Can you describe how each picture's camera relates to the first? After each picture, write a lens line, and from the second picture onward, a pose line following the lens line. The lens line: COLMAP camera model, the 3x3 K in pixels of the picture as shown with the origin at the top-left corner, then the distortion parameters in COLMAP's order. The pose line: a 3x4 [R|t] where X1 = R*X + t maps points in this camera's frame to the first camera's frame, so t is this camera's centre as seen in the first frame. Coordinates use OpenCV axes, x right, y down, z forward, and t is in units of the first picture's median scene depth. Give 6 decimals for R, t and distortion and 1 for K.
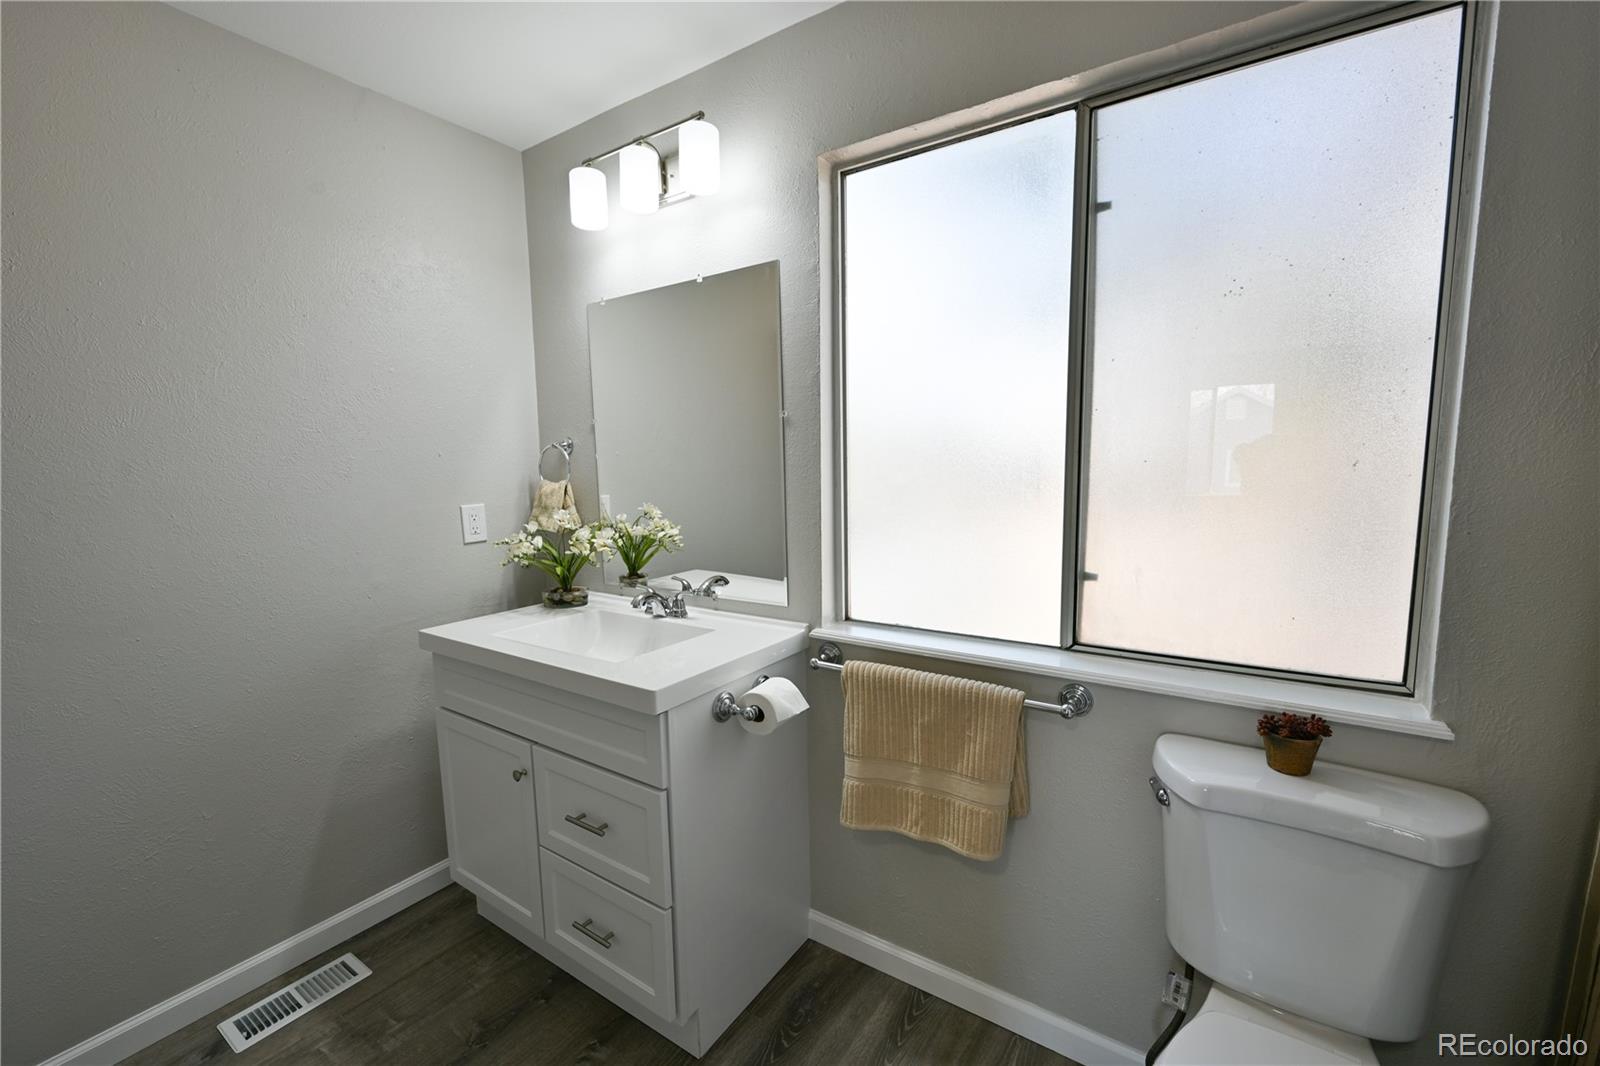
lens RADIAL K [[663.5, 0, 800.0], [0, 663.5, 533.0], [0, 0, 1]] dist [-0.000213, -0.000016]
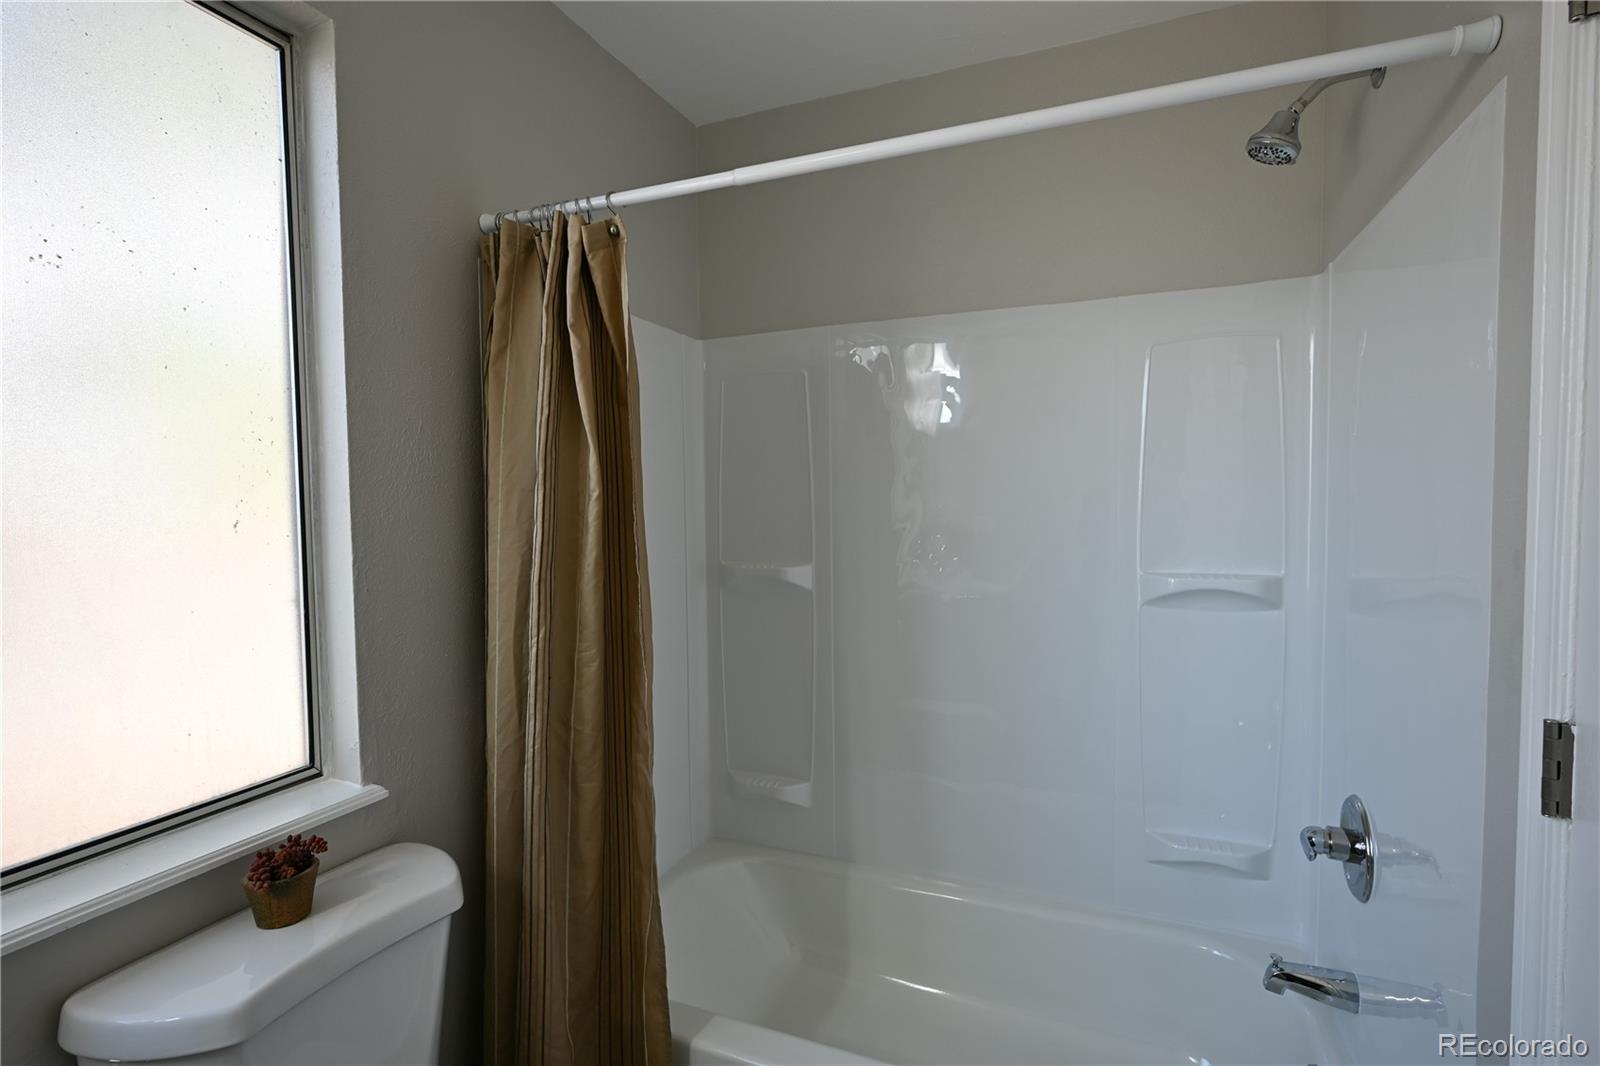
lens RADIAL K [[778.0, 0, 800.0], [0, 778.0, 533.0], [0, 0, 1]] dist [-0.000438, -0.000156]
pose [[-0.203578, -0.028393, 0.978647, -0.253844], [0.125631, 0.990558, 0.054872, -0.060619], [-0.970965, 0.134119, -0.198088, 0.542511]]
